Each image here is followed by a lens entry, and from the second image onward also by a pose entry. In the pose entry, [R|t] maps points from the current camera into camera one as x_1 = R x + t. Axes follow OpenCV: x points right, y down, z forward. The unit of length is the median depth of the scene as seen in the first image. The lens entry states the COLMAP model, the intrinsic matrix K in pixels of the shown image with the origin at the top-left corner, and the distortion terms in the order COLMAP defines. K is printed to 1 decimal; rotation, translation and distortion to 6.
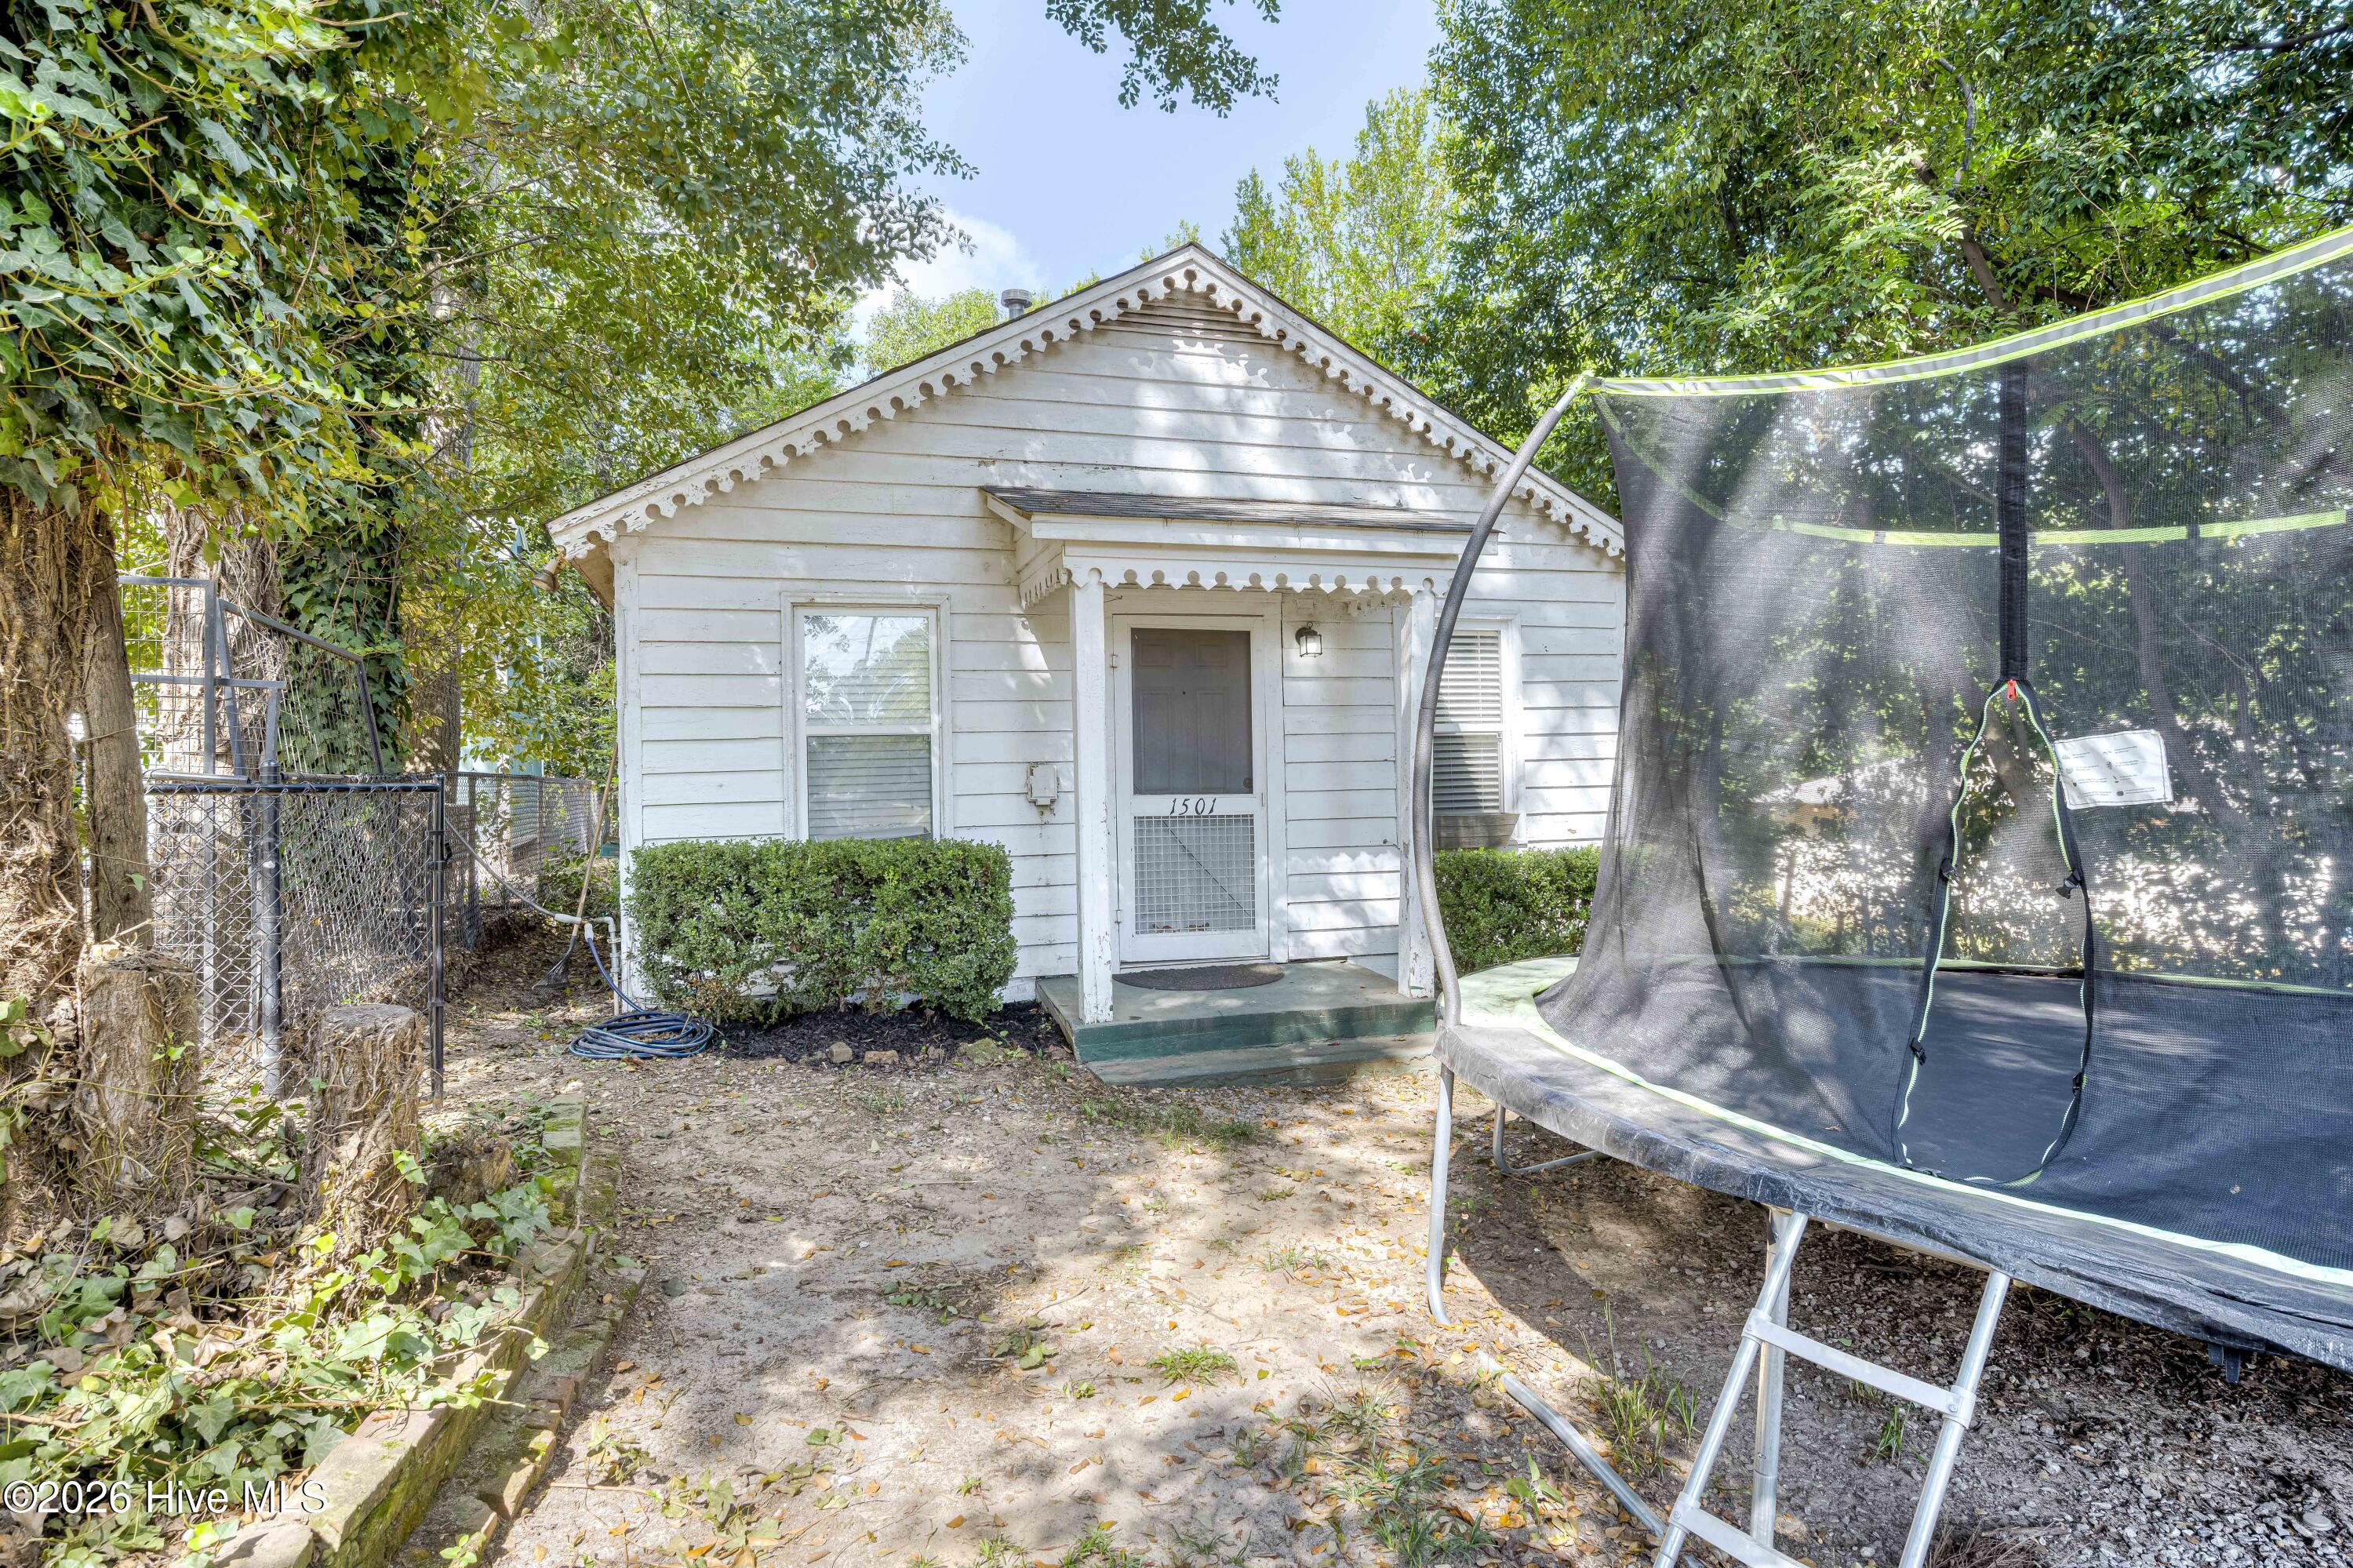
lens RADIAL K [[1246.0, 0, 1174.9], [0, 1246.0, 782.0], [0, 0, 1]] dist [0.024061, 0.000084]
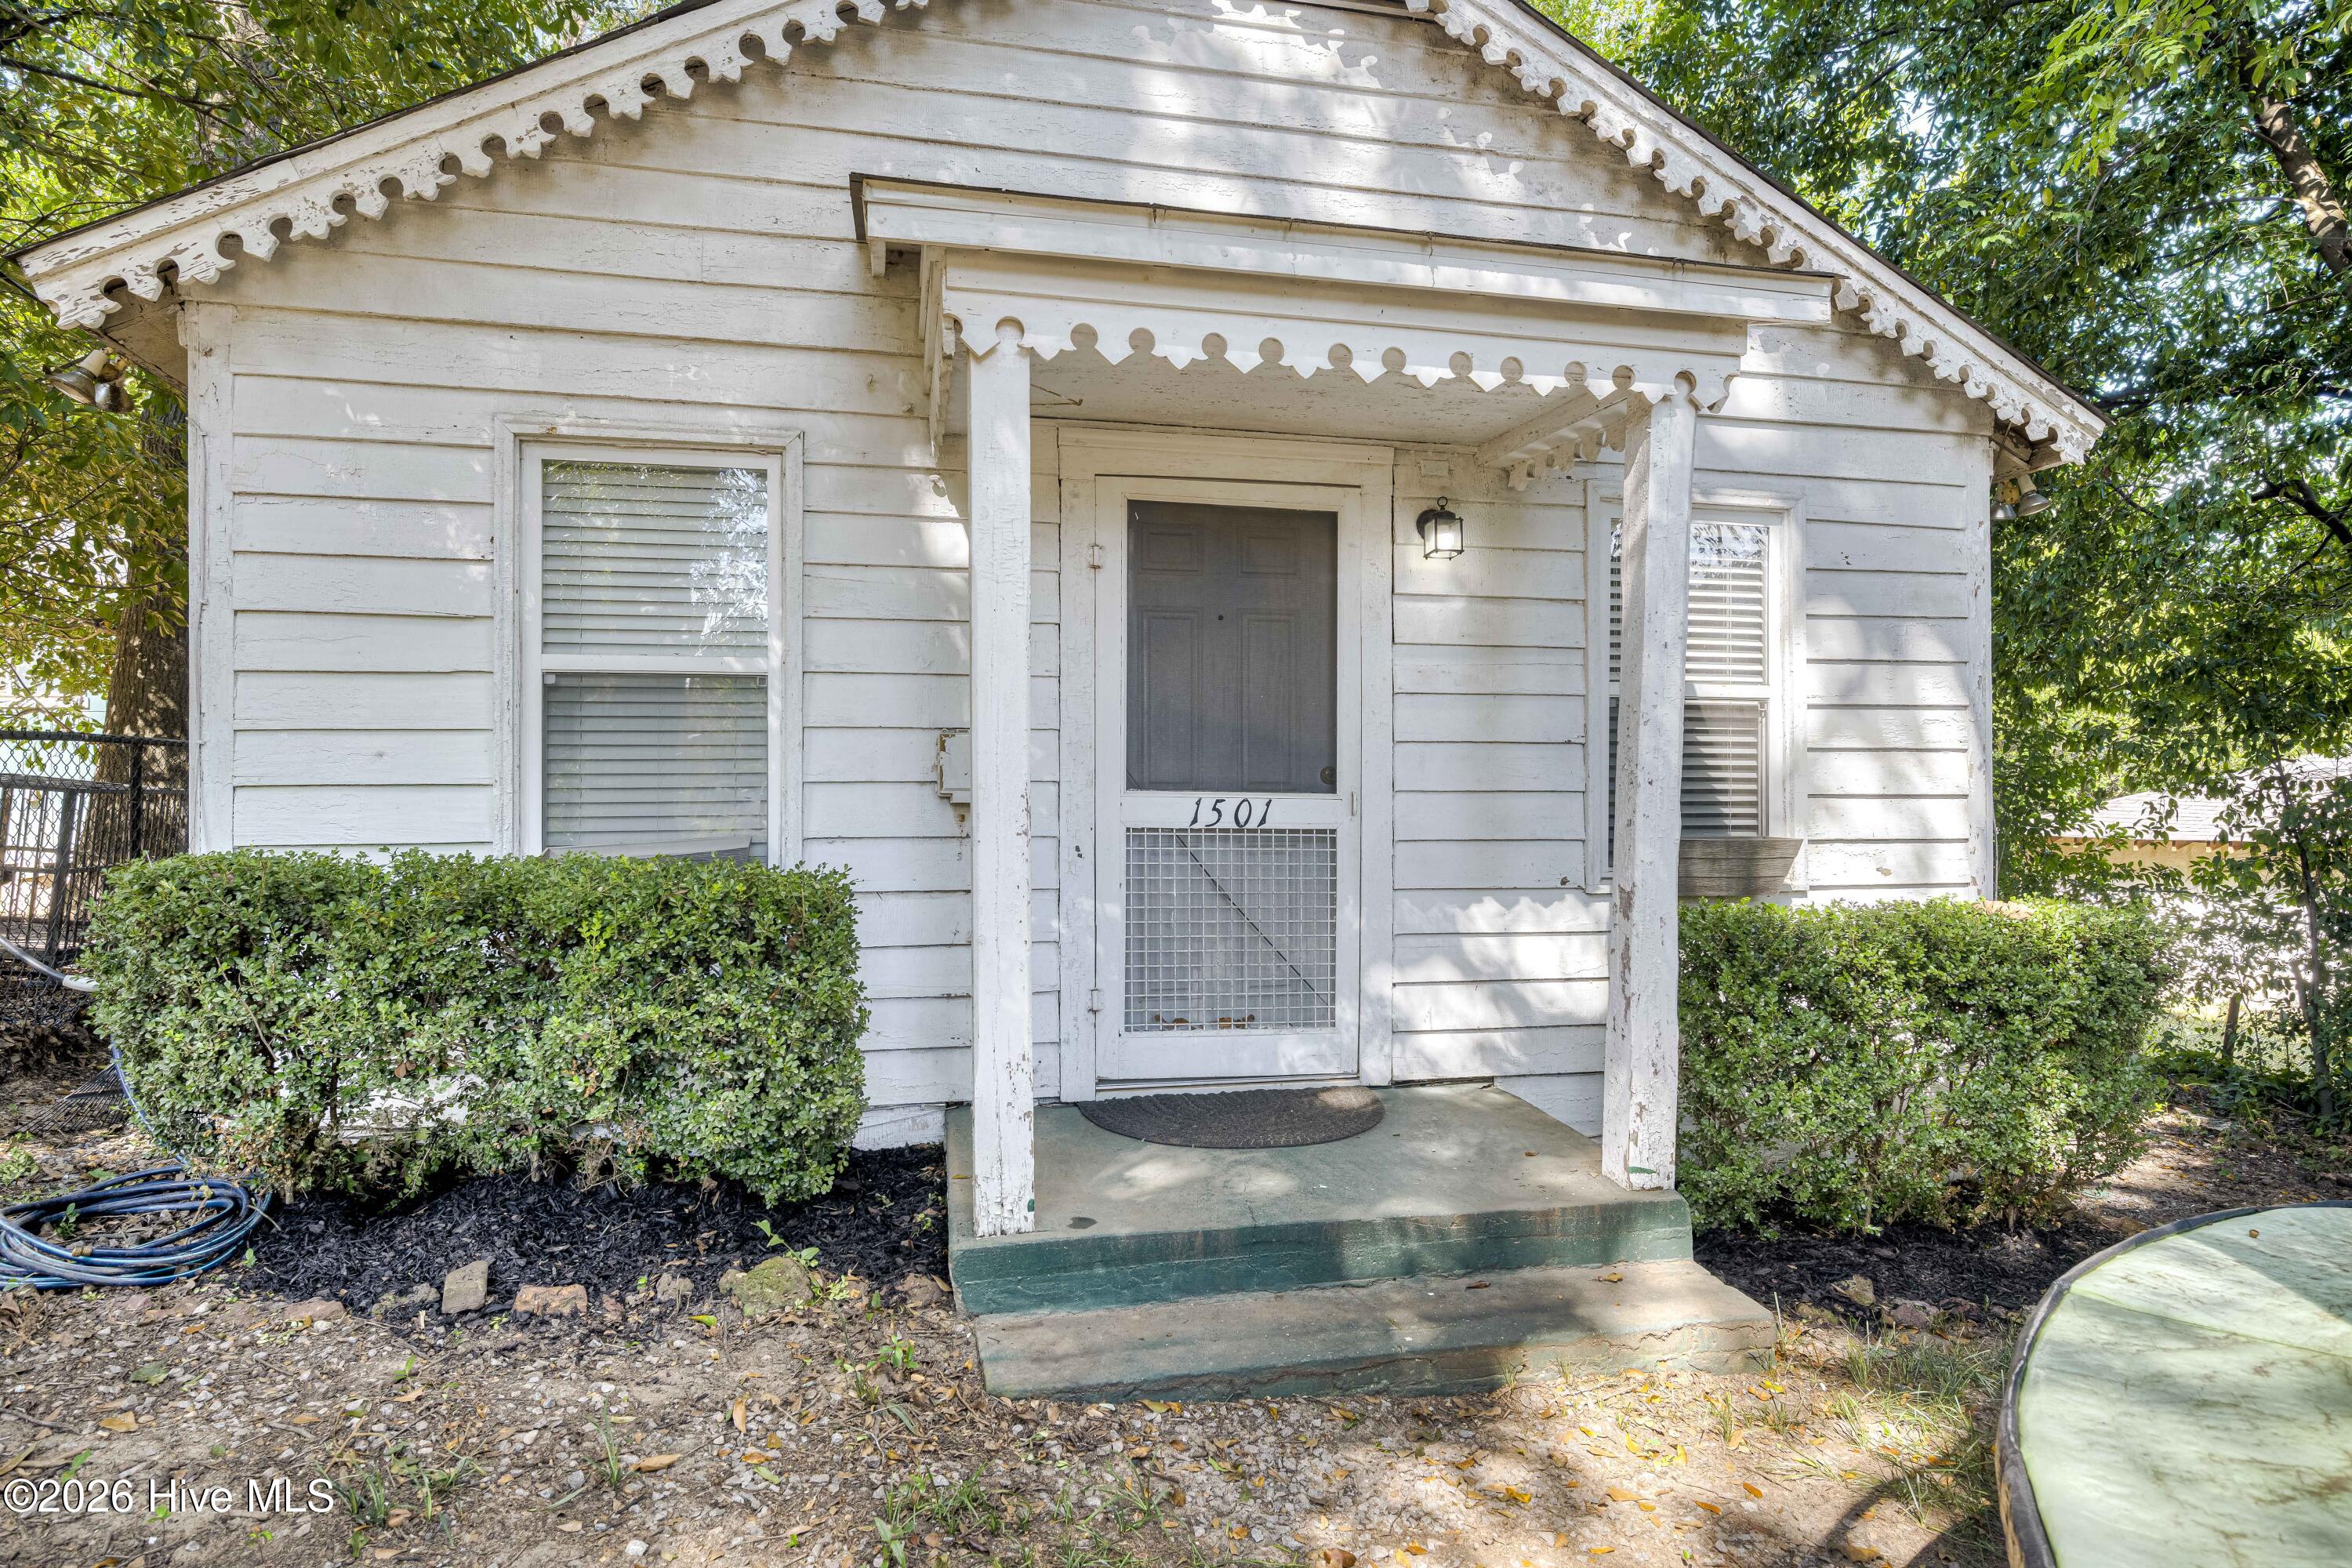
lens RADIAL K [[1367.5, 0, 1136.3], [0, 1367.5, 806.3], [0, 0, 1]] dist [-0.000801, 0.000527]
pose [[0.995103, 0.022211, -0.096319, 0.034164], [-0.021353, 0.999723, 0.009926, 0.012002], [0.096513, -0.007820, 0.995301, 0.384354]]
